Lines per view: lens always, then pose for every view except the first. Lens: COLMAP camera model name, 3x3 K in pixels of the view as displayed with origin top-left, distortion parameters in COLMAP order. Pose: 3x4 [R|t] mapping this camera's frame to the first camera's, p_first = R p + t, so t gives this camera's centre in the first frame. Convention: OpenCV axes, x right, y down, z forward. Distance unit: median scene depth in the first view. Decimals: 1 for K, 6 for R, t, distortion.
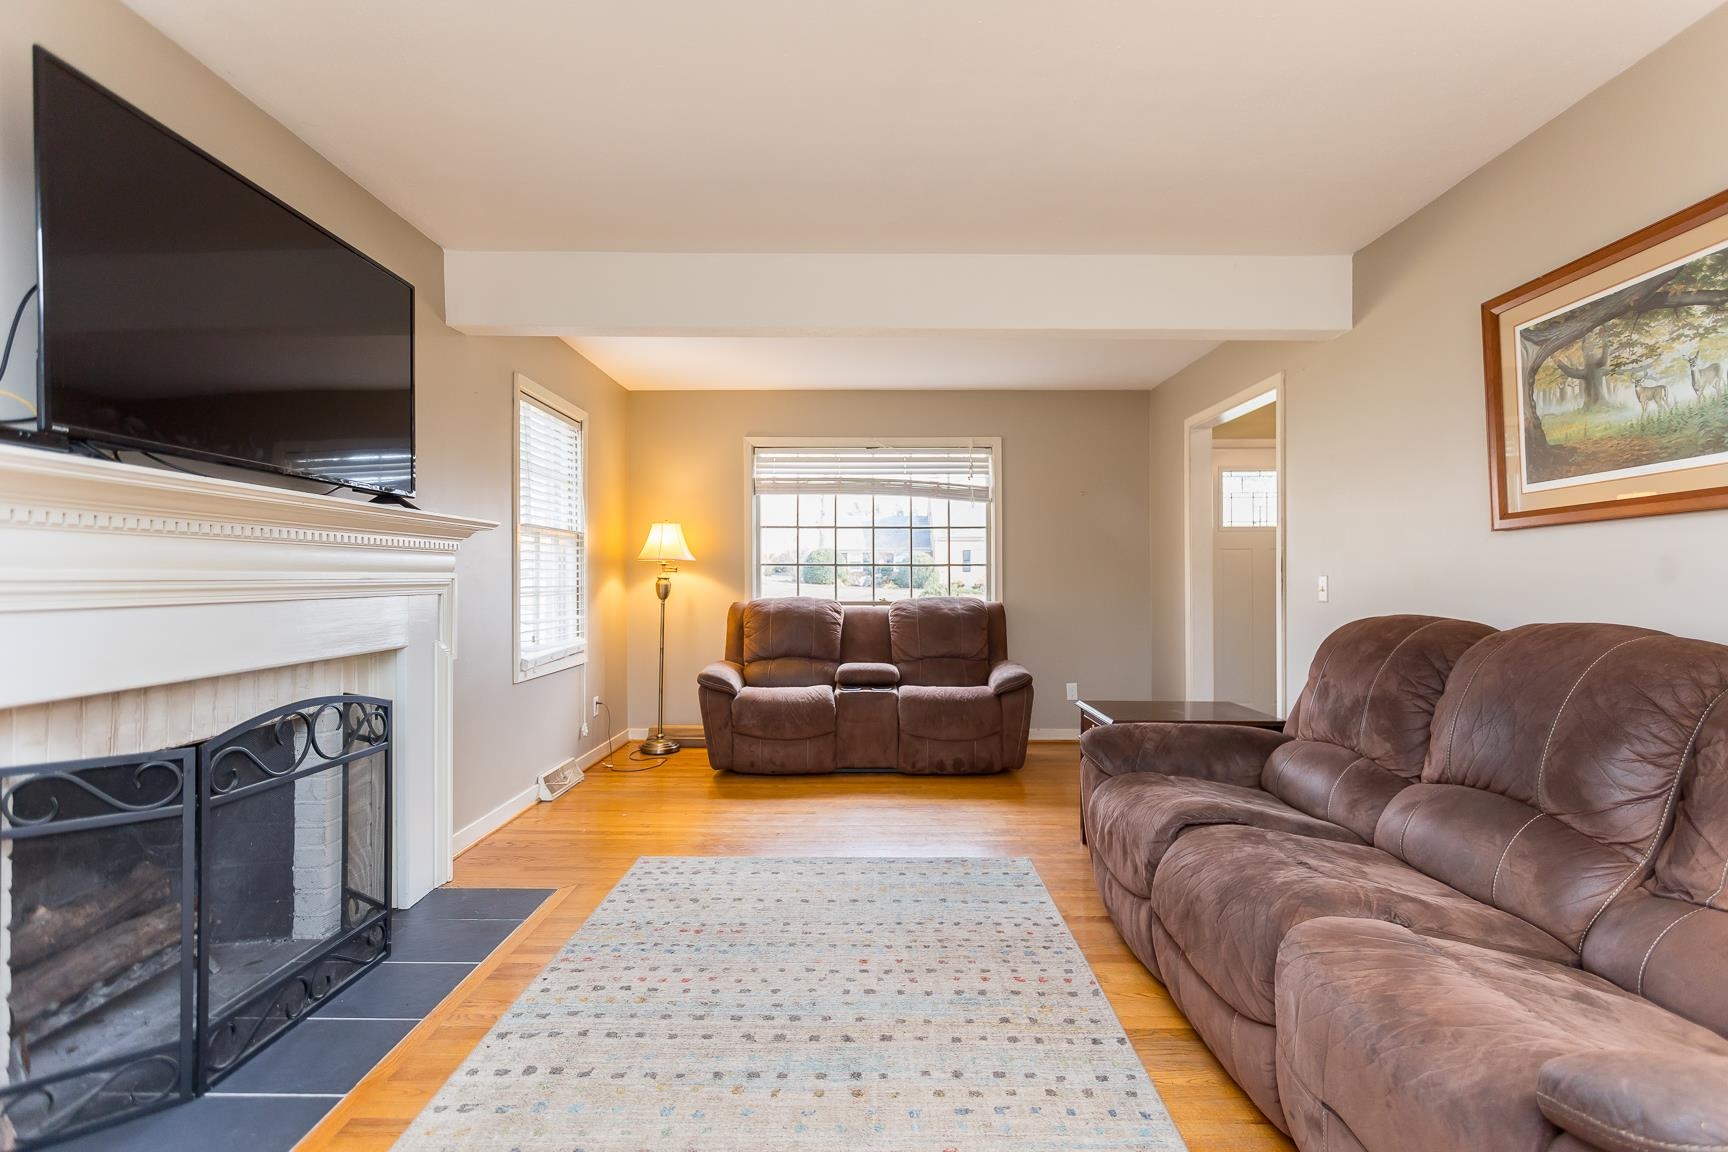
lens RADIAL K [[819.6, 0, 847.0], [0, 819.6, 574.6], [0, 0, 1]] dist [0.007258, -0.000323]
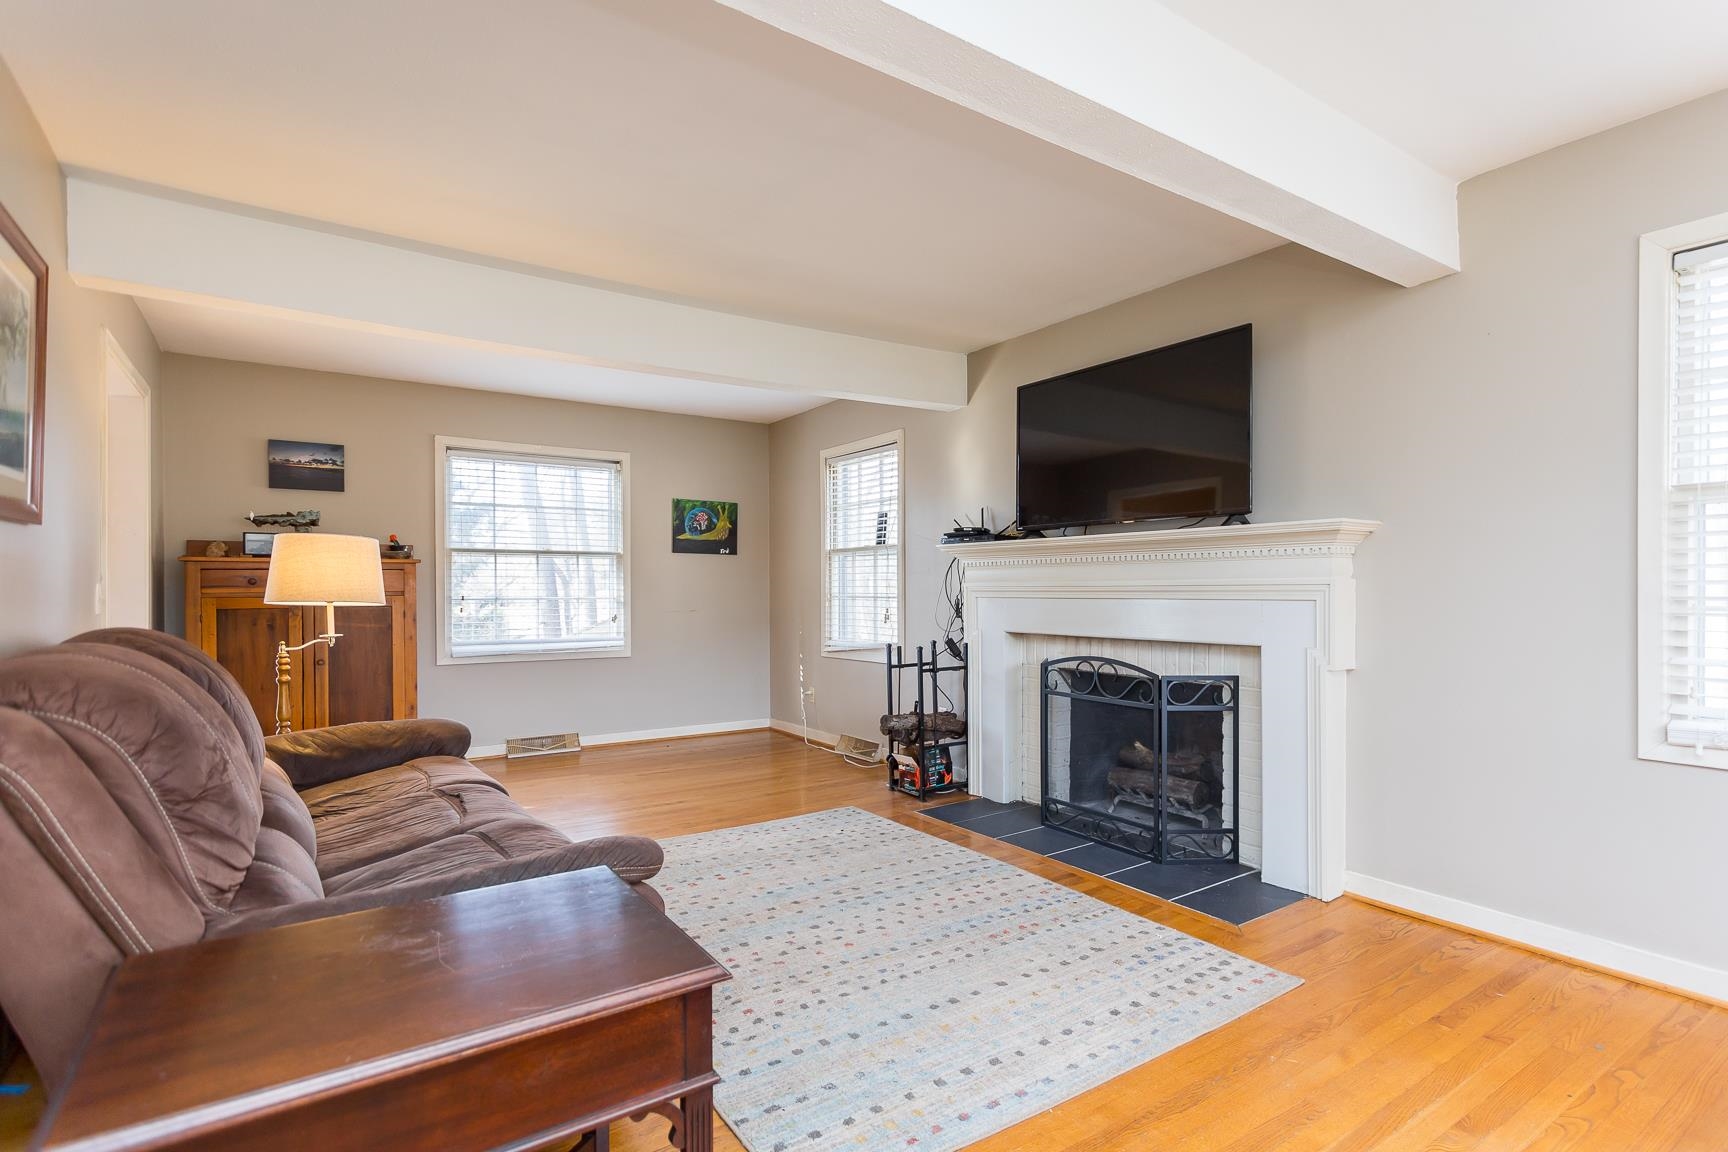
lens RADIAL K [[819.6, 0, 849.5], [0, 819.6, 588.3], [0, 0, 1]] dist [0.007258, -0.000323]
pose [[-0.814340, 0.018405, -0.580096, 0.658559], [0.012747, 0.999823, 0.013828, 0.007660], [0.580248, 0.003866, -0.814431, 1.982864]]
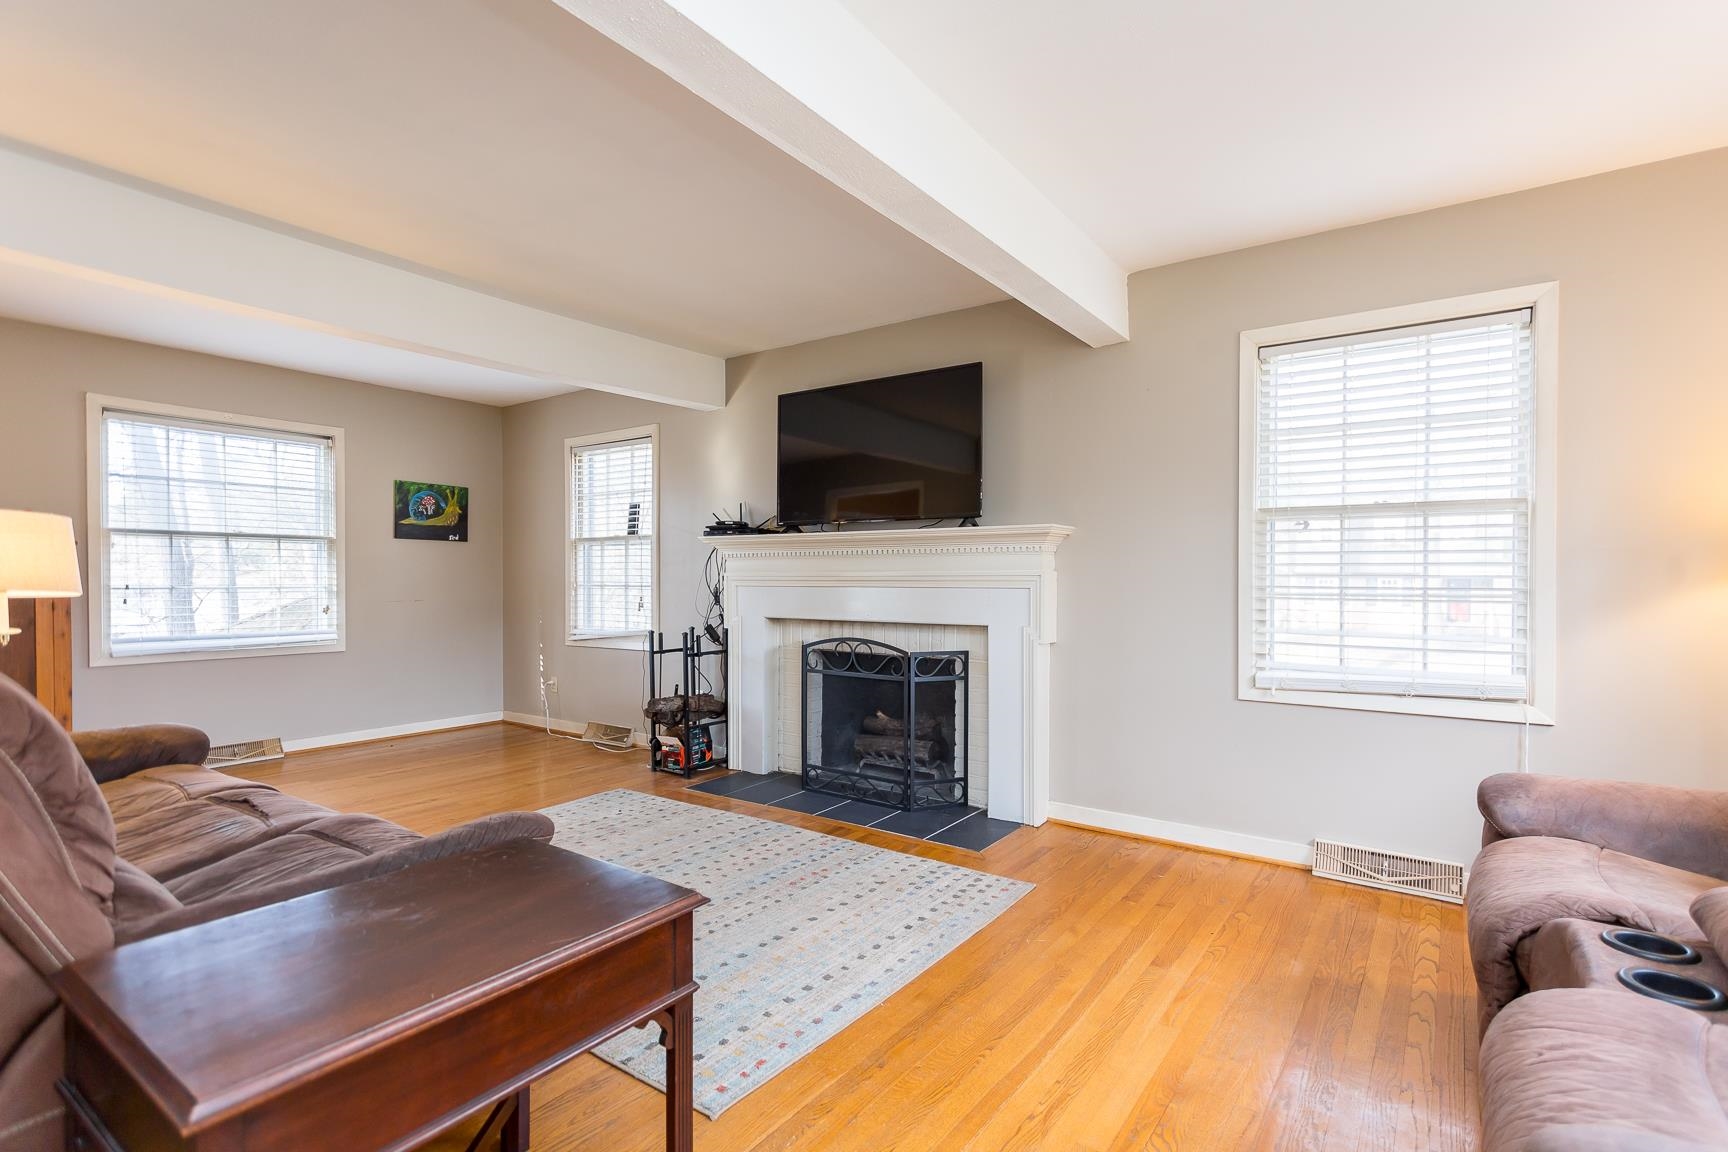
lens RADIAL K [[819.6, 0, 808.7], [0, 819.6, 576.6], [0, 0, 1]] dist [0.007258, -0.000323]
pose [[-0.581410, 0.015590, -0.813461, 0.877974], [0.004035, 0.999859, 0.016278, 0.002415], [0.813601, 0.006182, -0.581391, 1.943847]]
